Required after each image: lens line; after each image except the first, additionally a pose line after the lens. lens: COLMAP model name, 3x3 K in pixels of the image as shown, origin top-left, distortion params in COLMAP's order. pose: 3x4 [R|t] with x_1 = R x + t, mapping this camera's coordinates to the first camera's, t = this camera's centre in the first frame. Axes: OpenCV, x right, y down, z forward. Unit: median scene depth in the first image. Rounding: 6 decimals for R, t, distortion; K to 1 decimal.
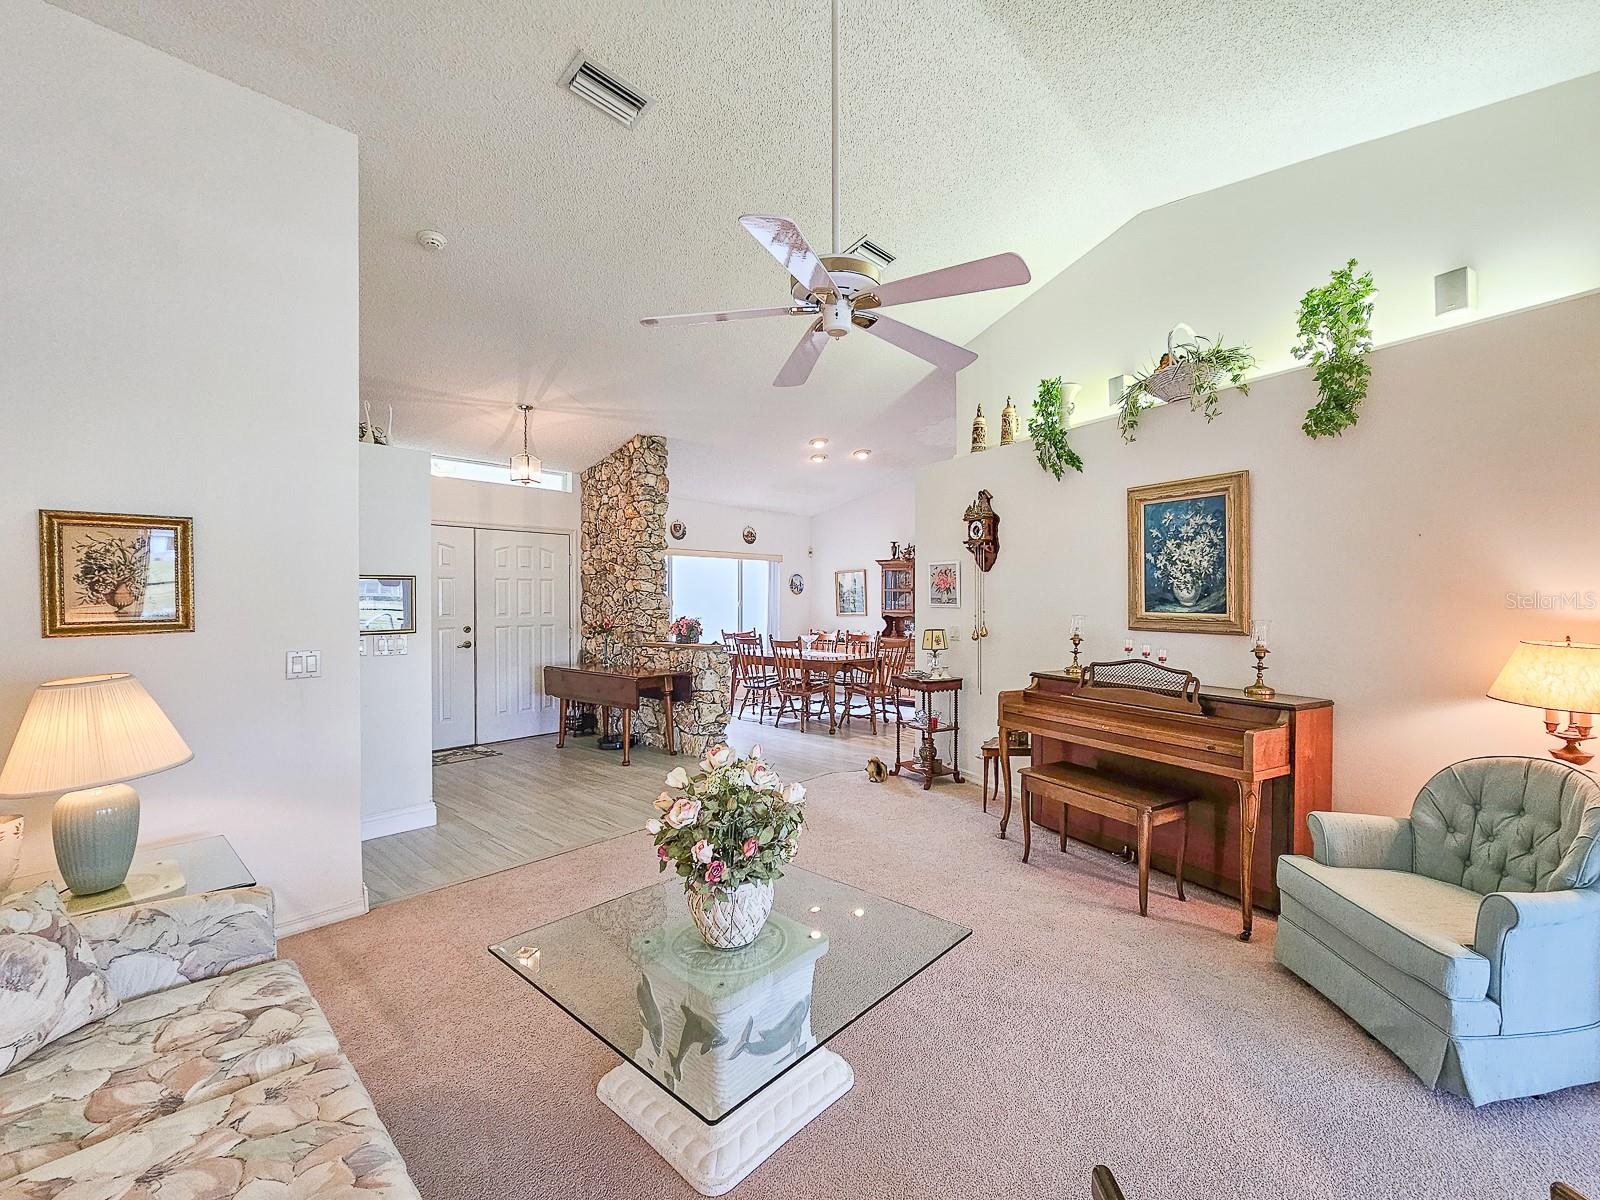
lens RADIAL K [[678.7, 0, 827.5], [0, 678.7, 601.2], [0, 0, 1]] dist [0.002560, -0.001227]
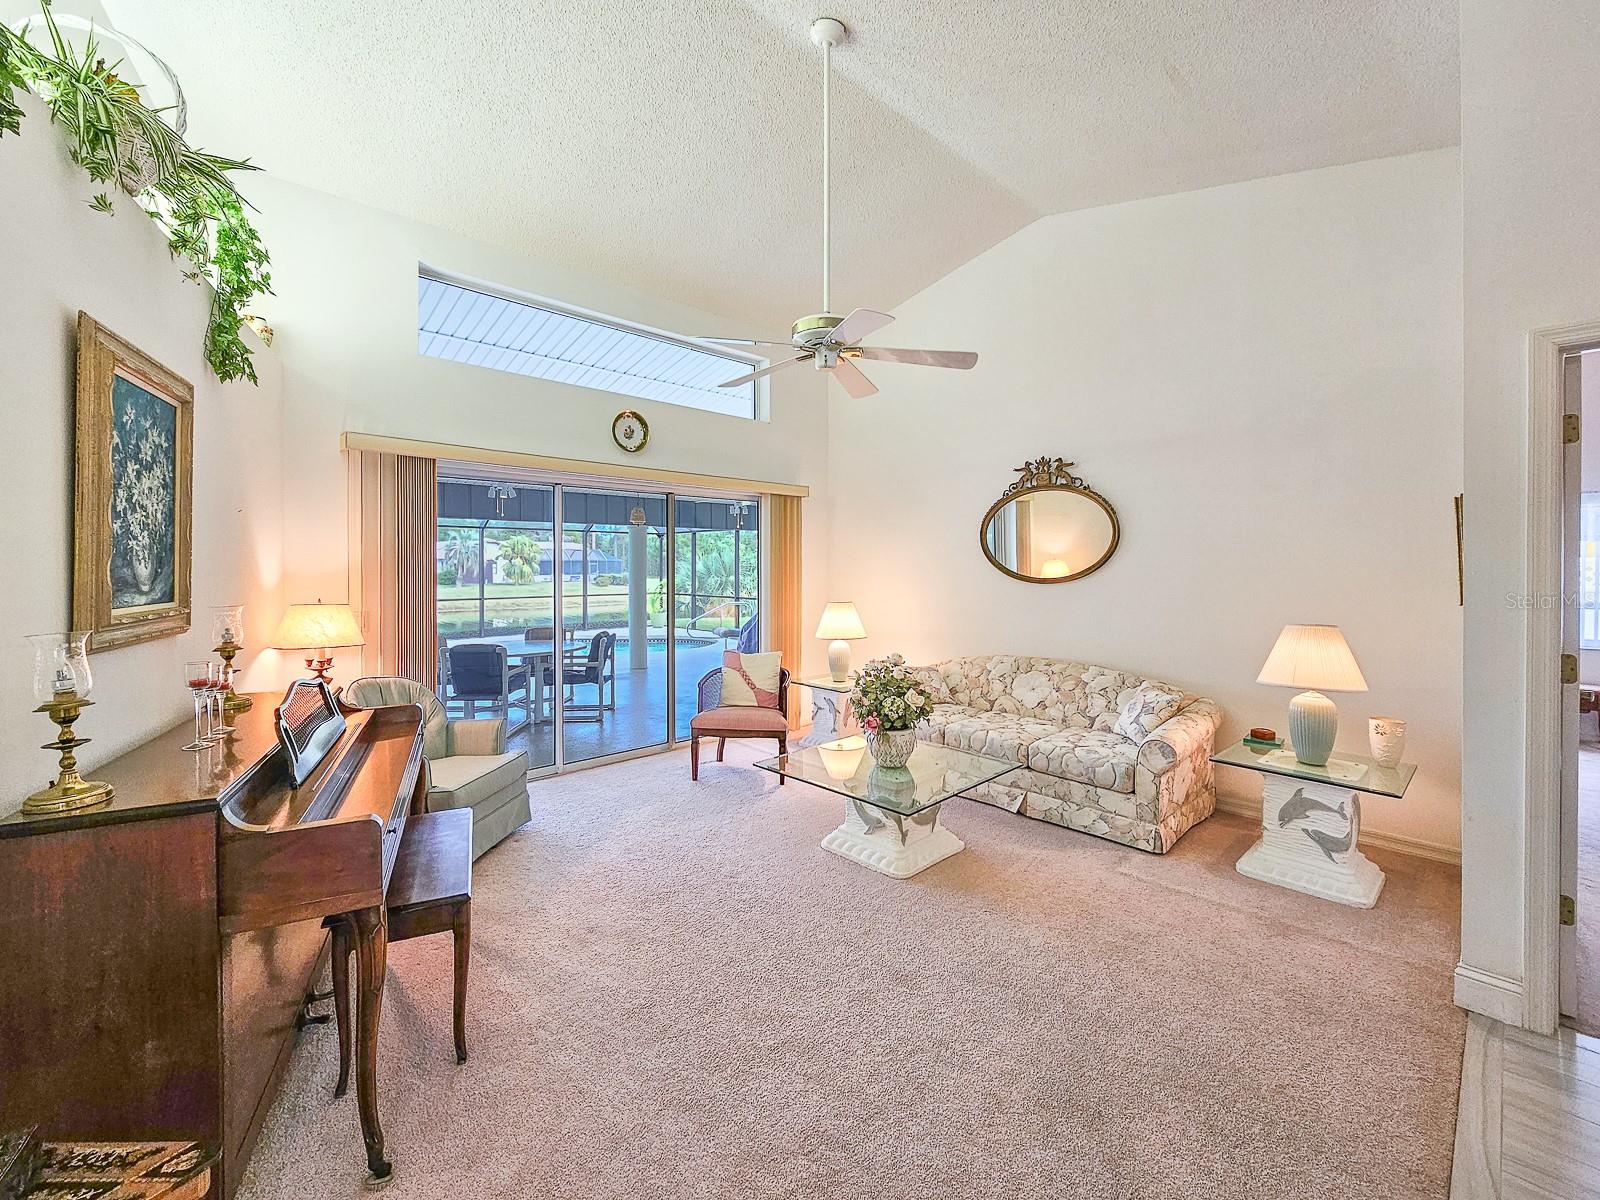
lens RADIAL K [[678.7, 0, 791.1], [0, 678.7, 564.5], [0, 0, 1]] dist [0.002560, -0.001227]
pose [[-0.996144, -0.001447, 0.087718, -0.020738], [-0.001132, 0.999993, 0.003639, -0.016822], [-0.087723, 0.003526, -0.996139, 1.467895]]
